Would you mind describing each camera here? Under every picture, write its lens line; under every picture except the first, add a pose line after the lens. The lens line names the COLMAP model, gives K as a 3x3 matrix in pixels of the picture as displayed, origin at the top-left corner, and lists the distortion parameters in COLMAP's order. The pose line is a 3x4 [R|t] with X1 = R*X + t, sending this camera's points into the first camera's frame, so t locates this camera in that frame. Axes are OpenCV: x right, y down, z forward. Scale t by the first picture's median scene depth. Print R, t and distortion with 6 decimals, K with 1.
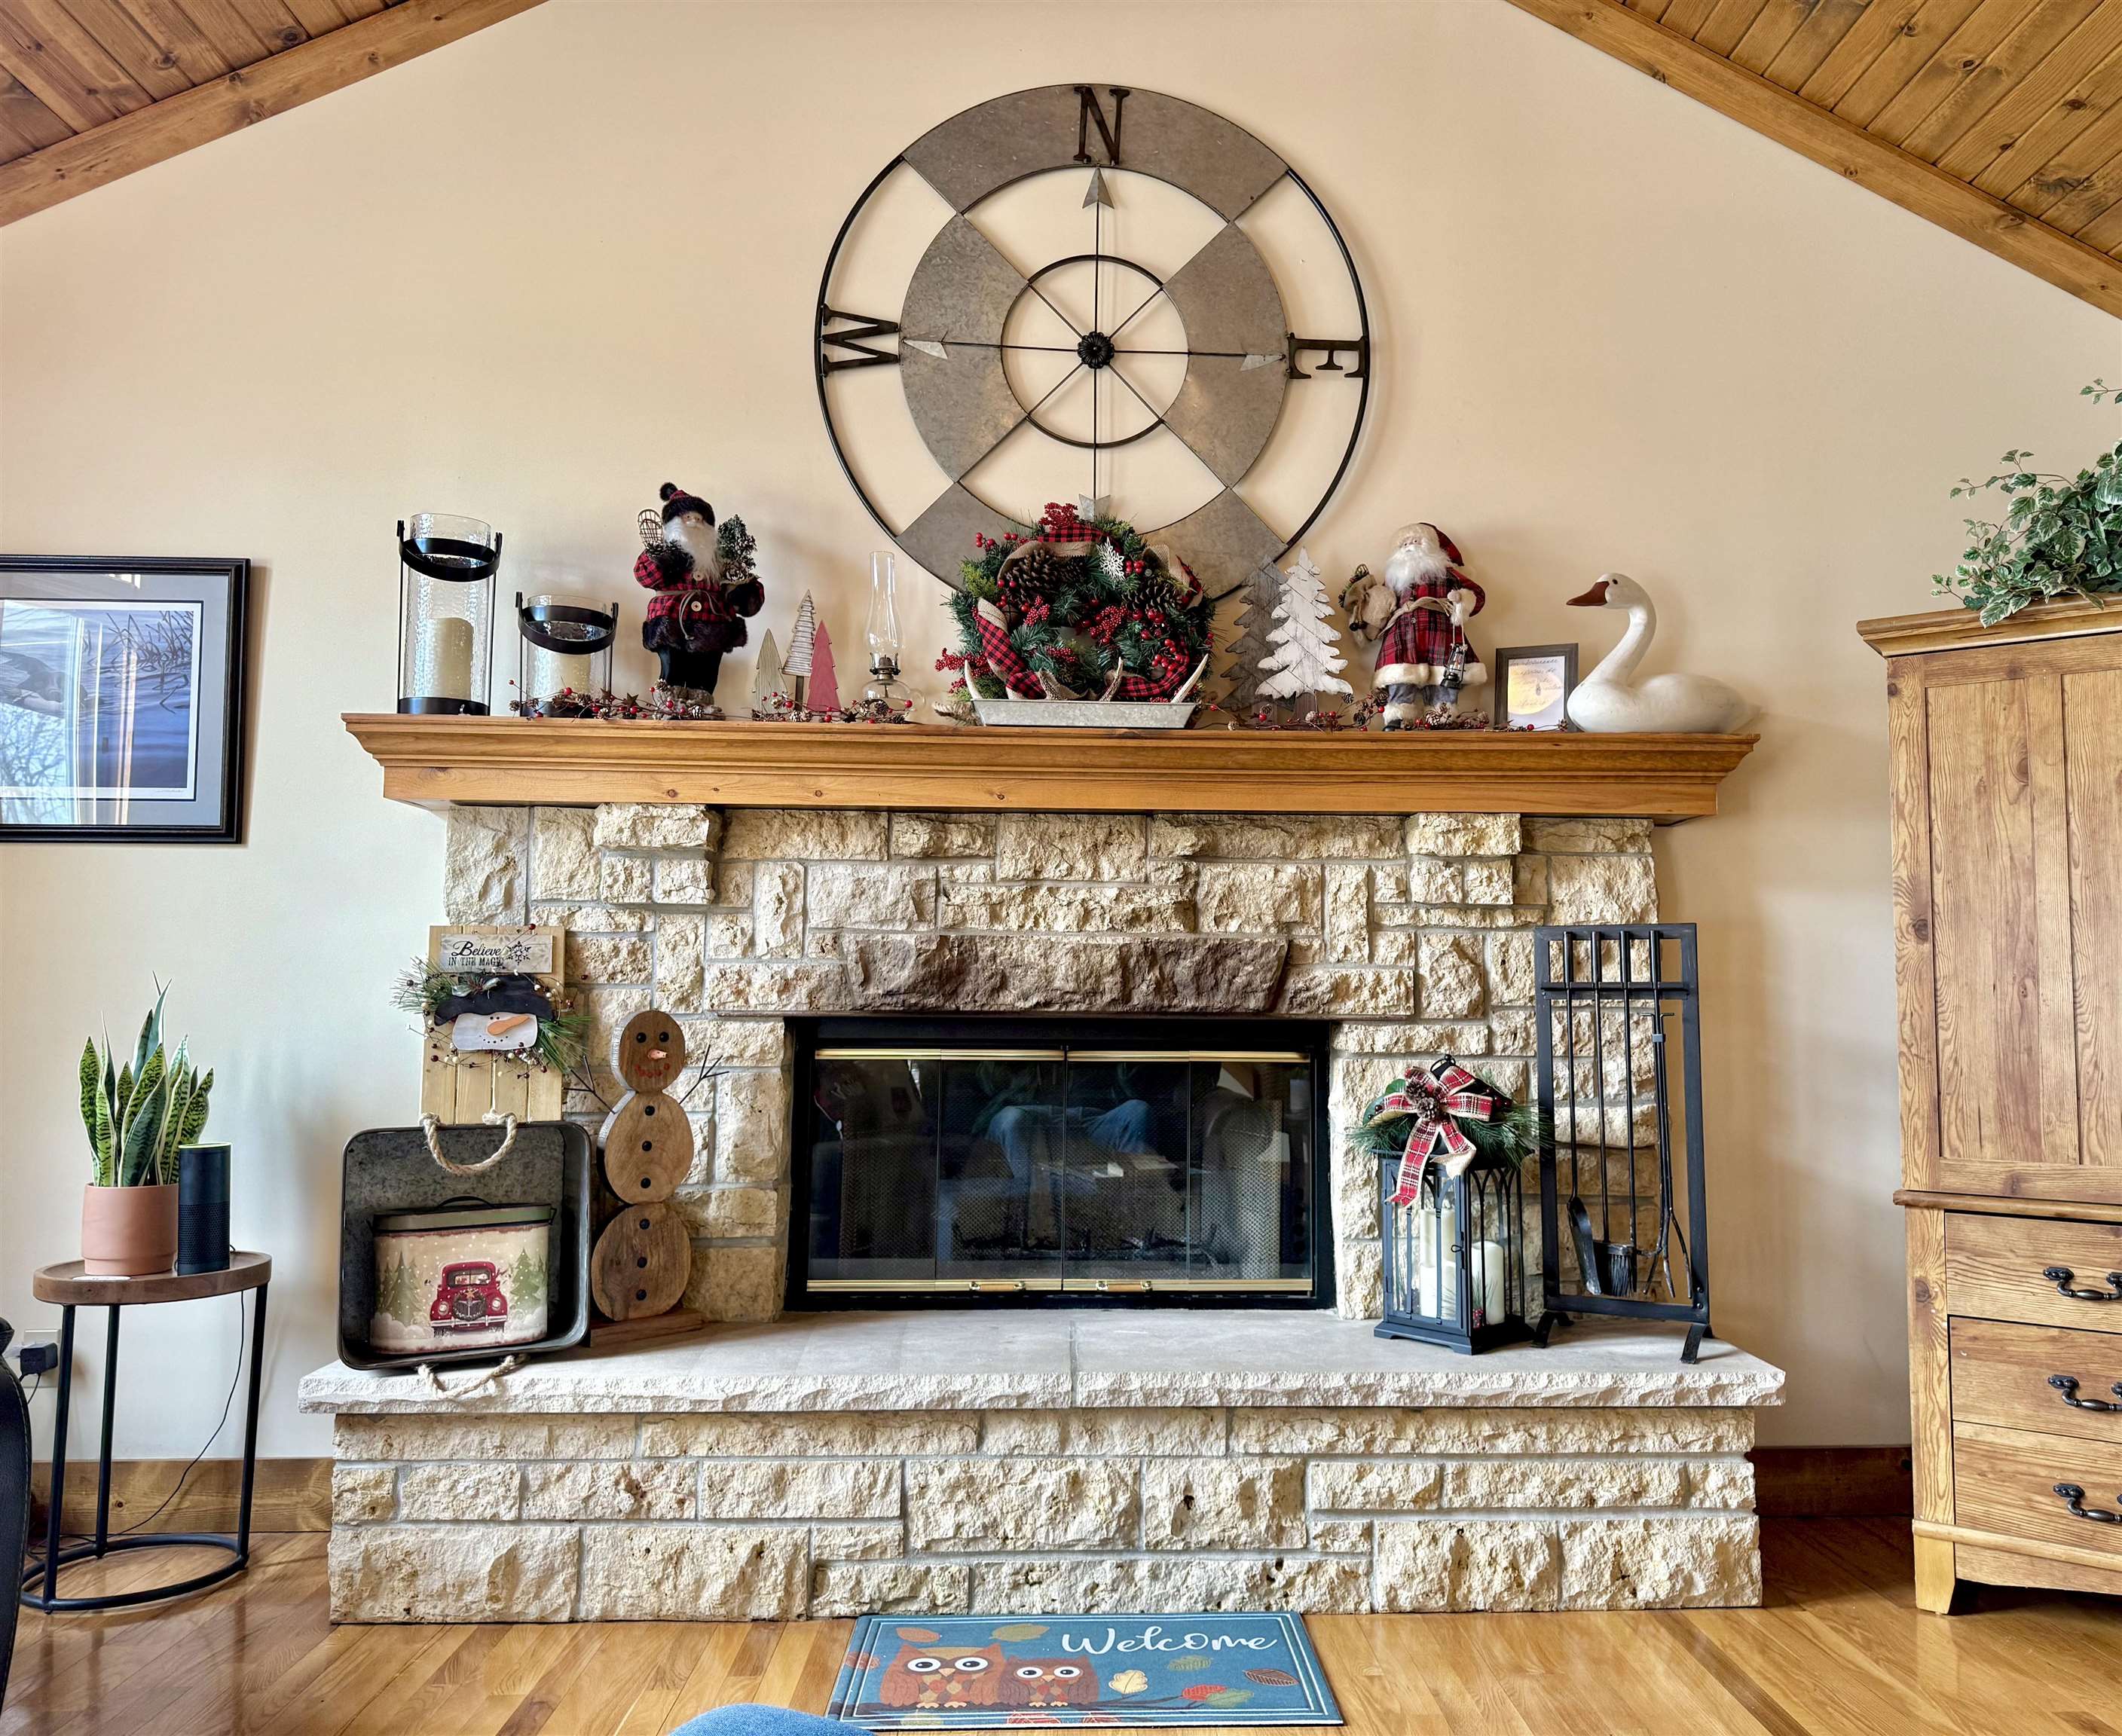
lens RADIAL K [[1674.3, 0, 1074.0], [0, 1674.3, 846.0], [0, 0, 1]] dist [0.042667, -0.030449]
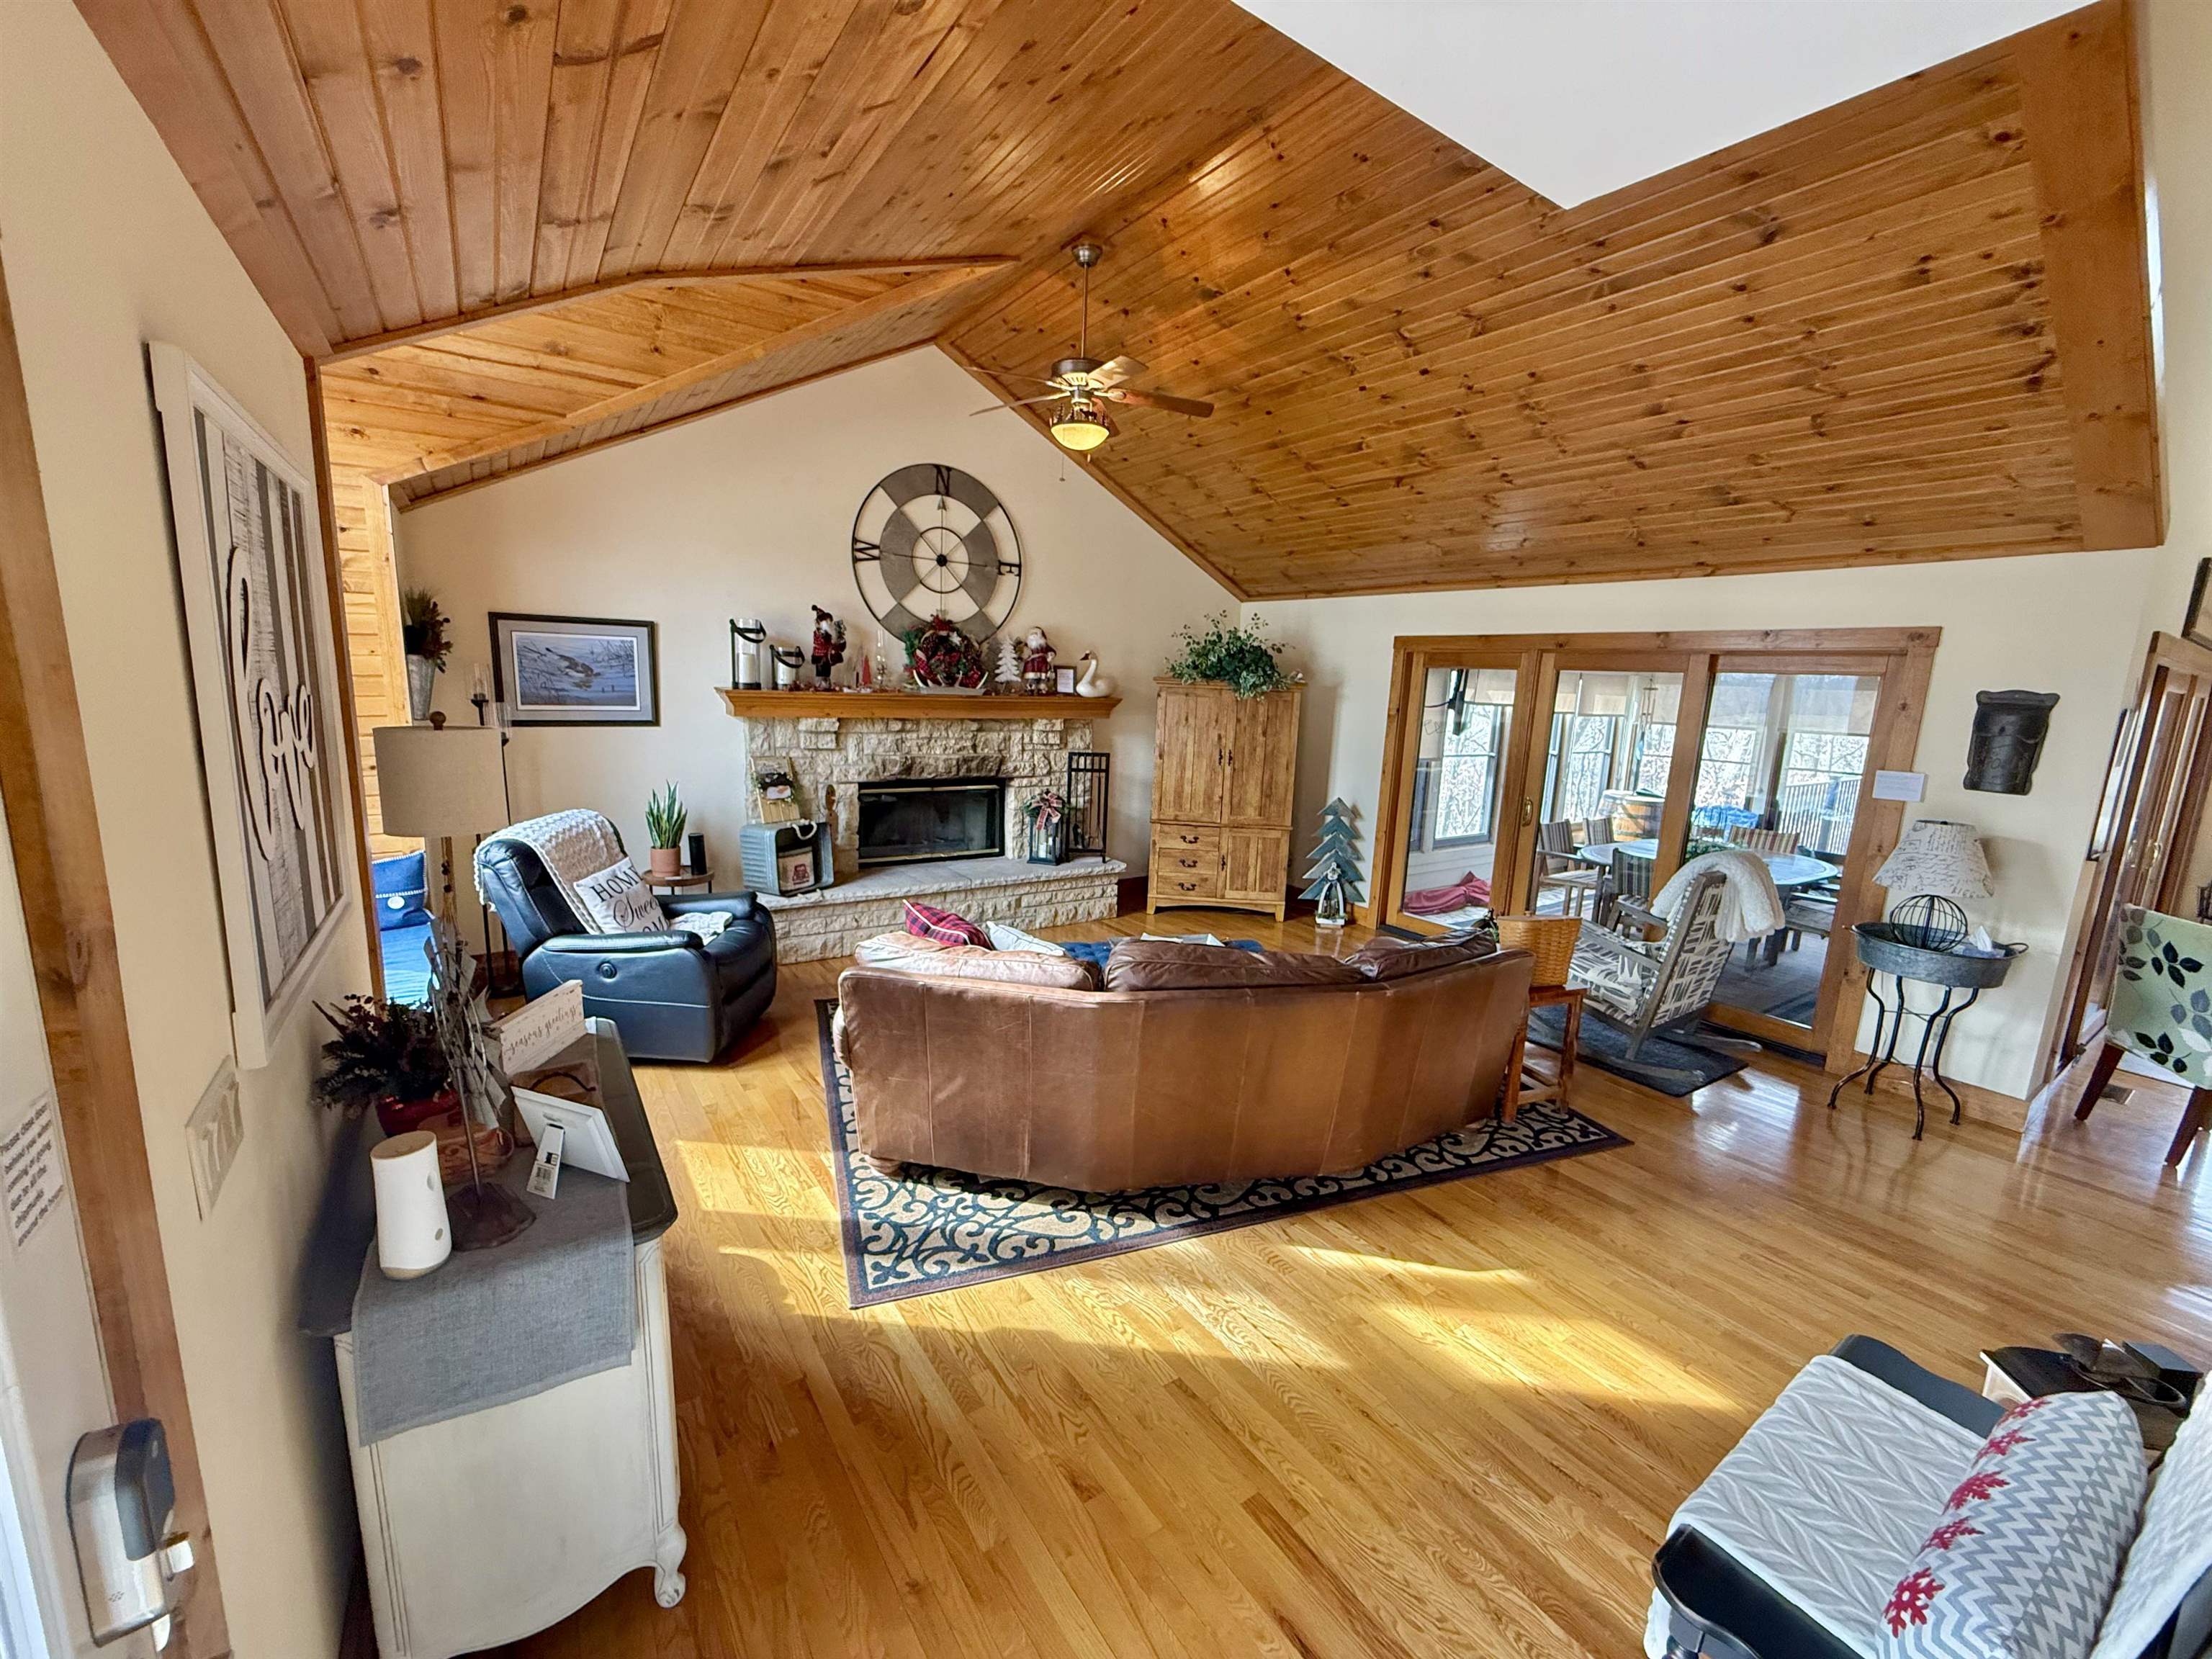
lens RADIAL K [[879.8, 0, 1102.9], [0, 879.8, 834.6], [0, 0, 1]] dist [-0.000837, -0.000132]
pose [[0.859143, -0.063033, 0.507839, -0.620952], [-0.074770, 0.966273, 0.246426, -0.246765], [-0.506244, -0.249686, 0.825454, -0.635063]]
